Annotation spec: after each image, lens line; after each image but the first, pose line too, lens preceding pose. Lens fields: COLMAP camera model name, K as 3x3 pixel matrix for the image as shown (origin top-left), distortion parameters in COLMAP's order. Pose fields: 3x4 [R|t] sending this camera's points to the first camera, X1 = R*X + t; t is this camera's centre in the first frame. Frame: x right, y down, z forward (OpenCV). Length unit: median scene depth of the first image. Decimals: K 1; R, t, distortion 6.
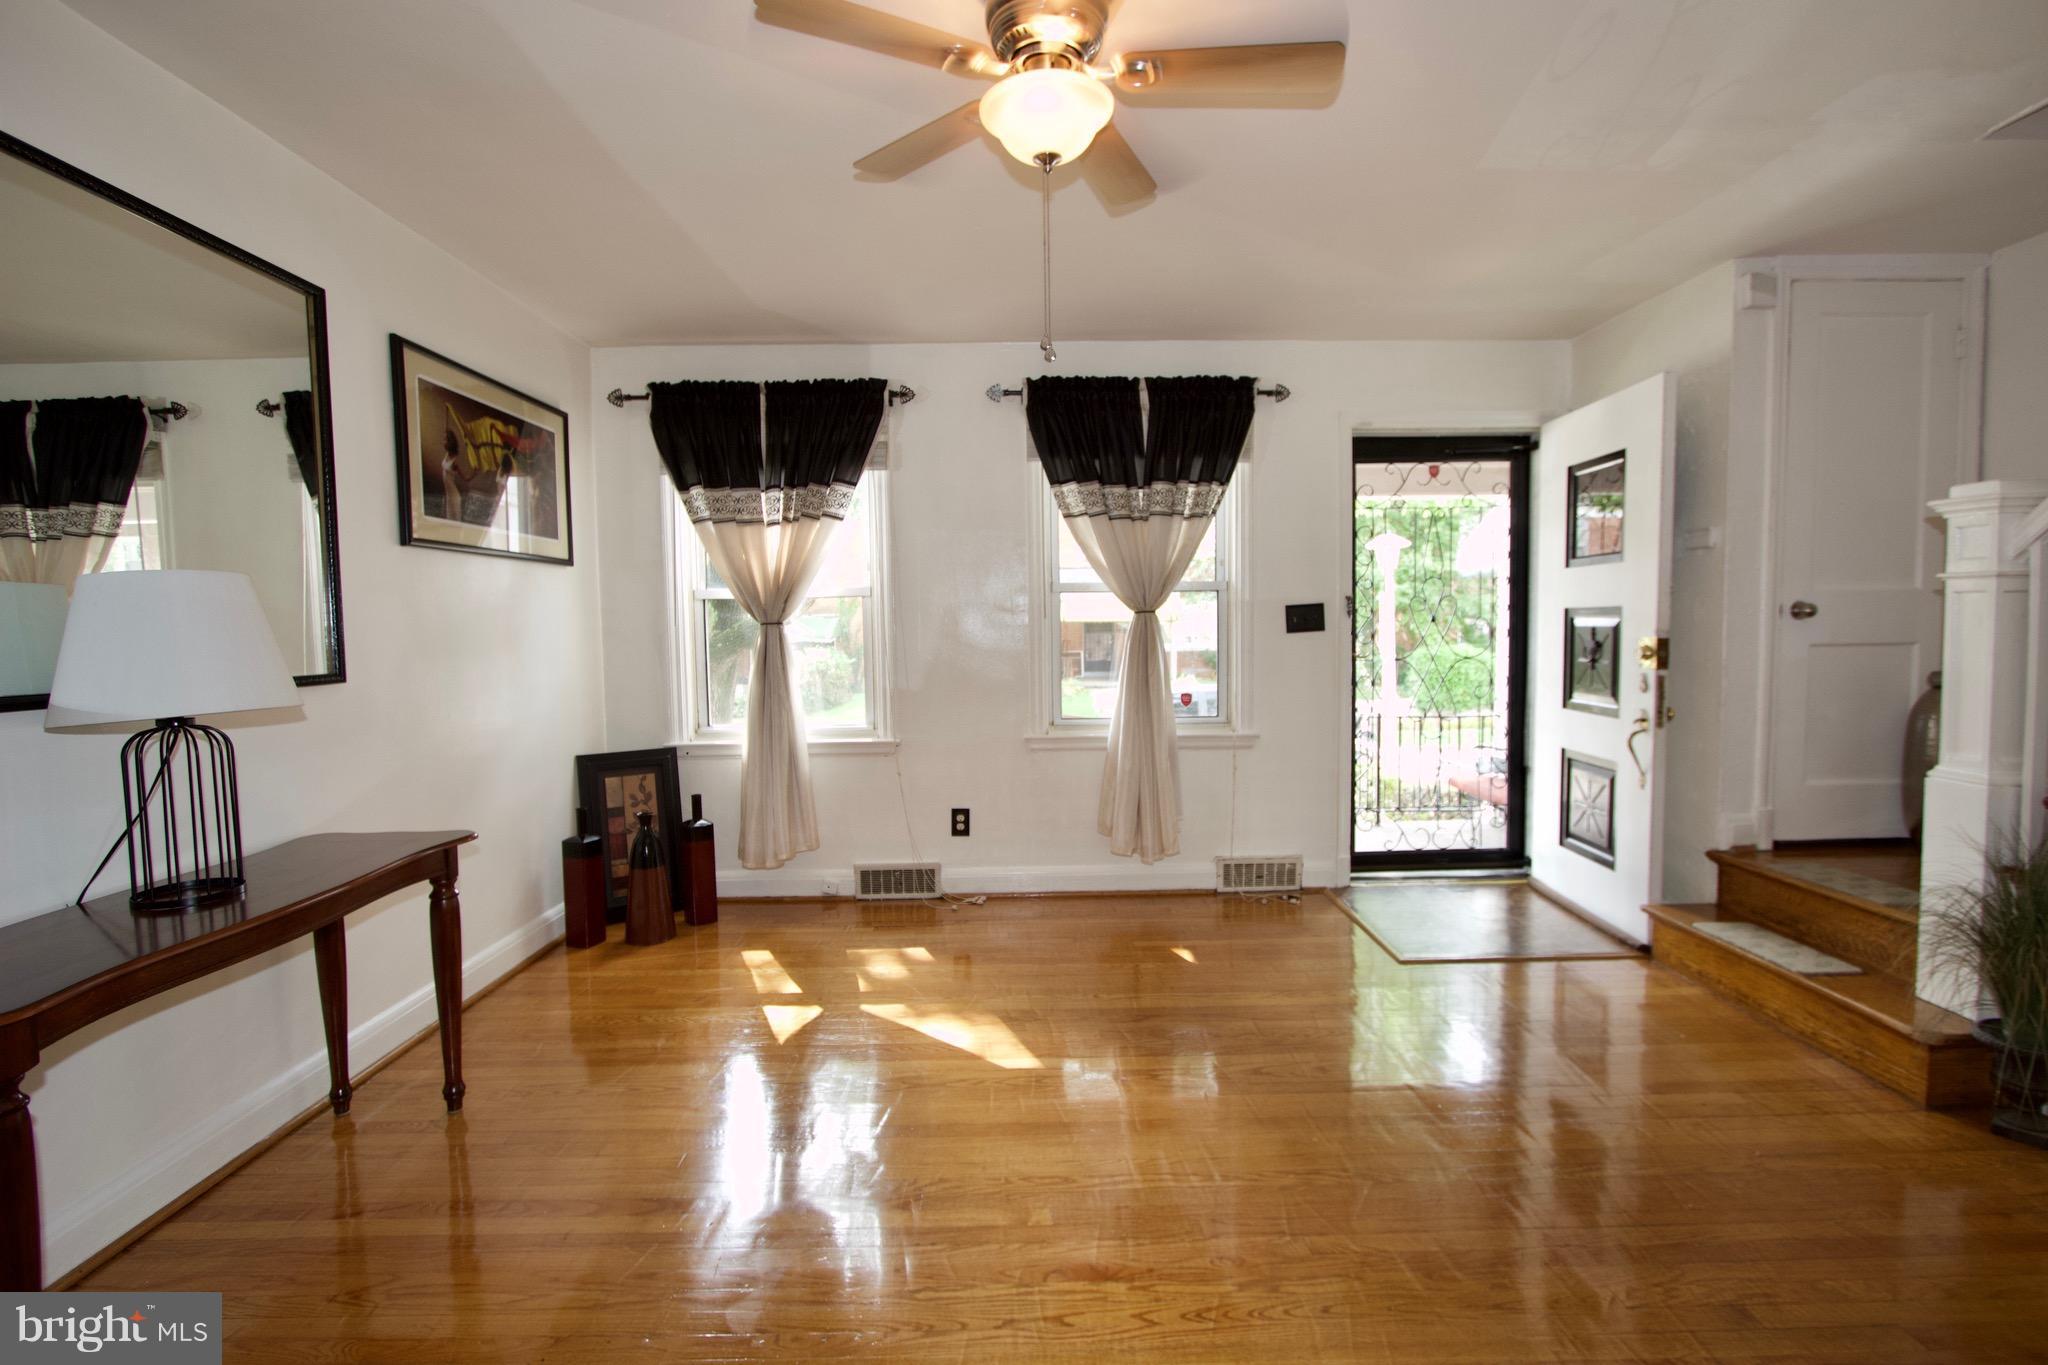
lens RADIAL K [[951.5, 0, 1023.1], [0, 951.5, 681.0], [0, 0, 1]] dist [-0.020107, 0.001599]
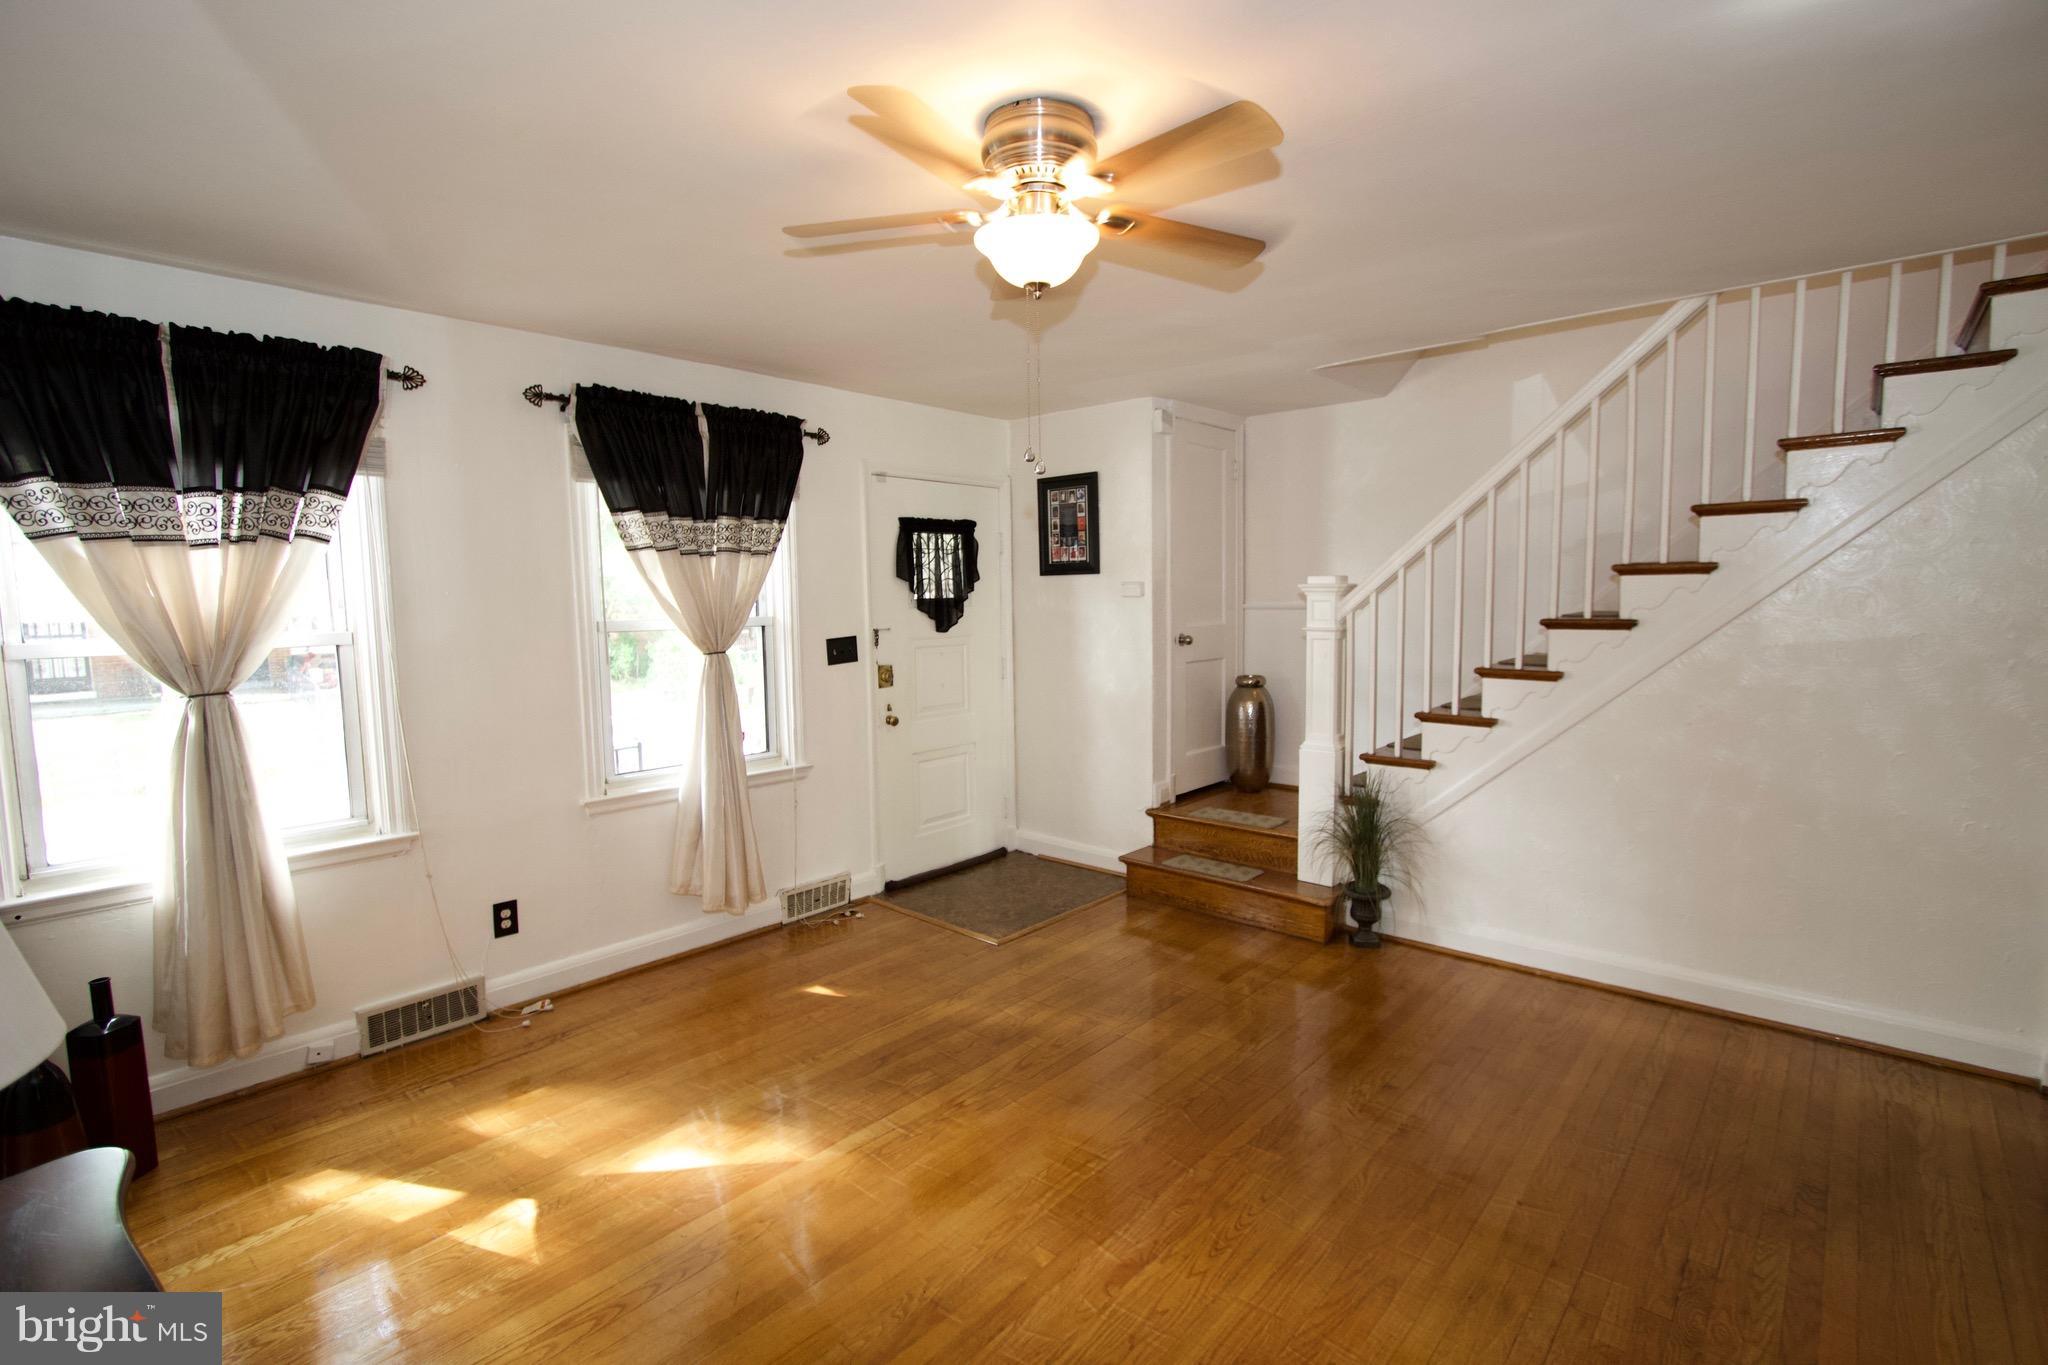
lens RADIAL K [[948.1, 0, 1034.4], [0, 948.1, 684.5], [0, 0, 1]] dist [-0.015084, 0.001115]
pose [[0.670095, -0.066509, 0.739290, -0.362786], [0.049614, 0.997764, 0.044791, -0.068021], [-0.740616, 0.006665, 0.671896, 0.131226]]
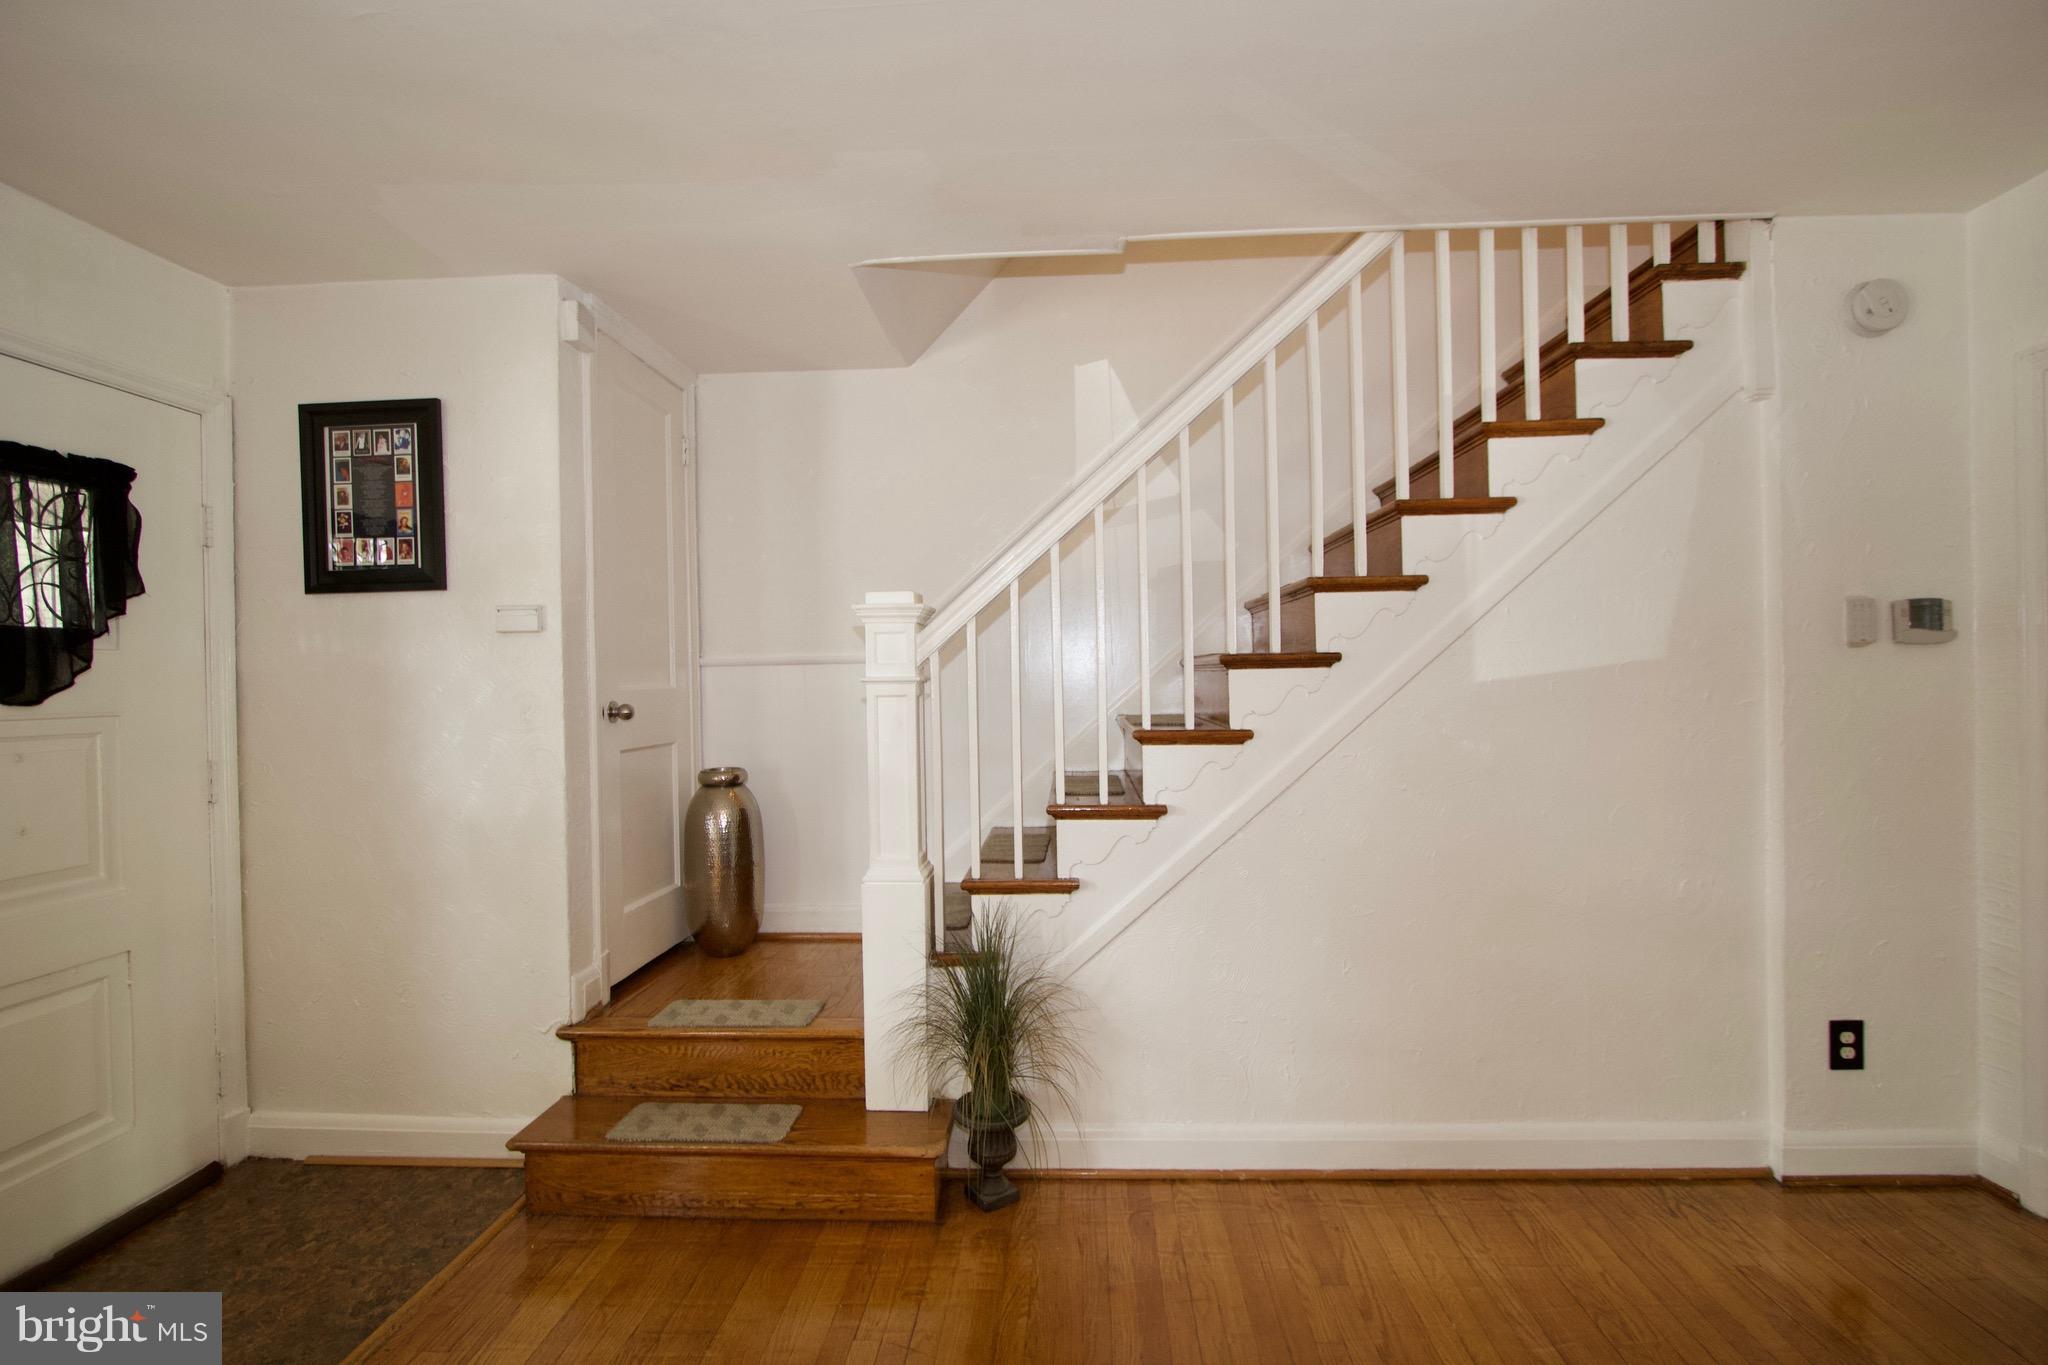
lens RADIAL K [[948.1, 0, 1034.4], [0, 948.1, 684.5], [0, 0, 1]] dist [-0.015084, 0.001115]
pose [[0.062289, 0.008709, 0.998020, -0.011351], [0.077854, 0.996873, -0.013558, -0.047962], [-0.995017, 0.078544, 0.061416, 0.453749]]
